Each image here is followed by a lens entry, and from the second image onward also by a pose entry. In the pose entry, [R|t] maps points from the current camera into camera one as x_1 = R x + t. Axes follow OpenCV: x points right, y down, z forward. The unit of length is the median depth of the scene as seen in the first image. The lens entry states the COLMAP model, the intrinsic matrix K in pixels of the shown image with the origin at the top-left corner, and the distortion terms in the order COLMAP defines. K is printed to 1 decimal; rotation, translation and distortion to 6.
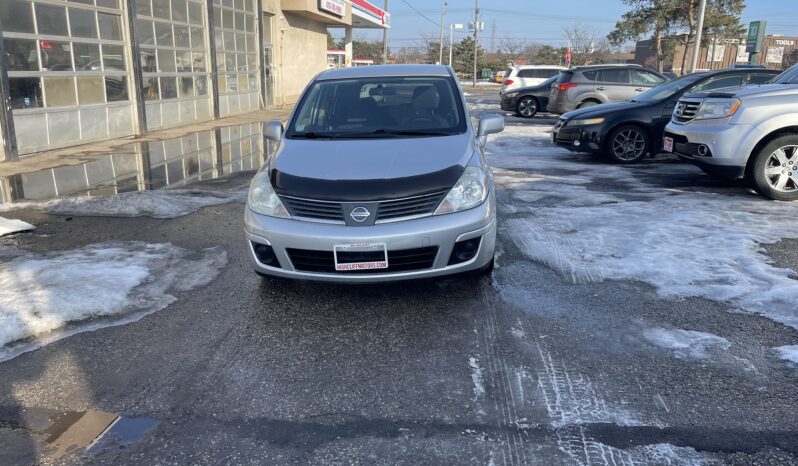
lens RADIAL K [[603.1, 0, 395.9], [0, 603.1, 259.6], [0, 0, 1]] dist [0.067664, -0.074920]
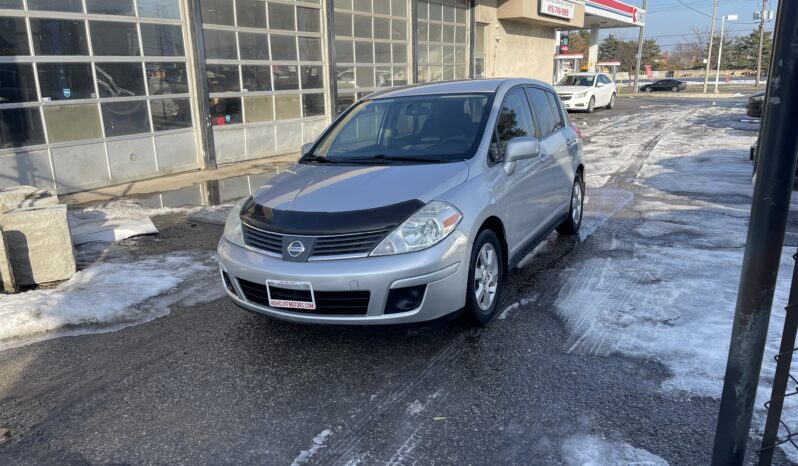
lens RADIAL K [[603.1, 0, 390.5], [0, 603.1, 259.3], [0, 0, 1]] dist [0.067664, -0.074920]
pose [[0.912339, 0.083457, -0.400840, 0.335158], [-0.087105, 0.996157, 0.009148, -0.059782], [0.400063, 0.026569, 0.916102, 0.150632]]
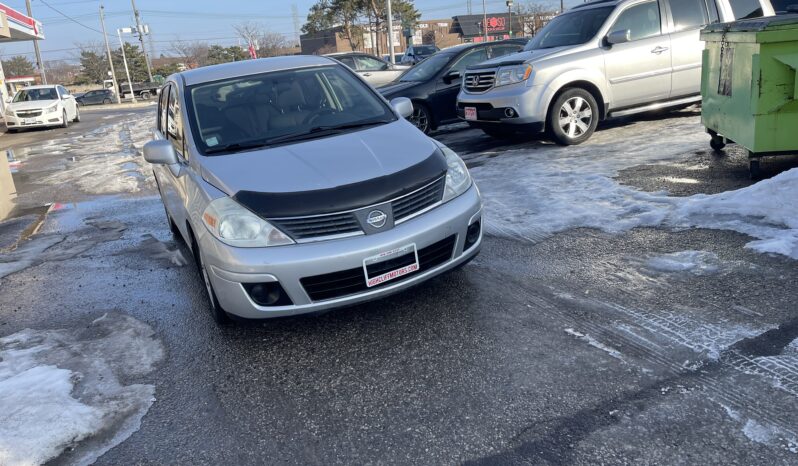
lens RADIAL K [[603.1, 0, 407.2], [0, 603.1, 255.8], [0, 0, 1]] dist [0.067664, -0.074920]
pose [[0.856990, -0.244900, 0.453422, -0.324630], [0.246746, 0.967451, 0.056173, -0.045659], [-0.452420, 0.063740, 0.889524, 0.145371]]
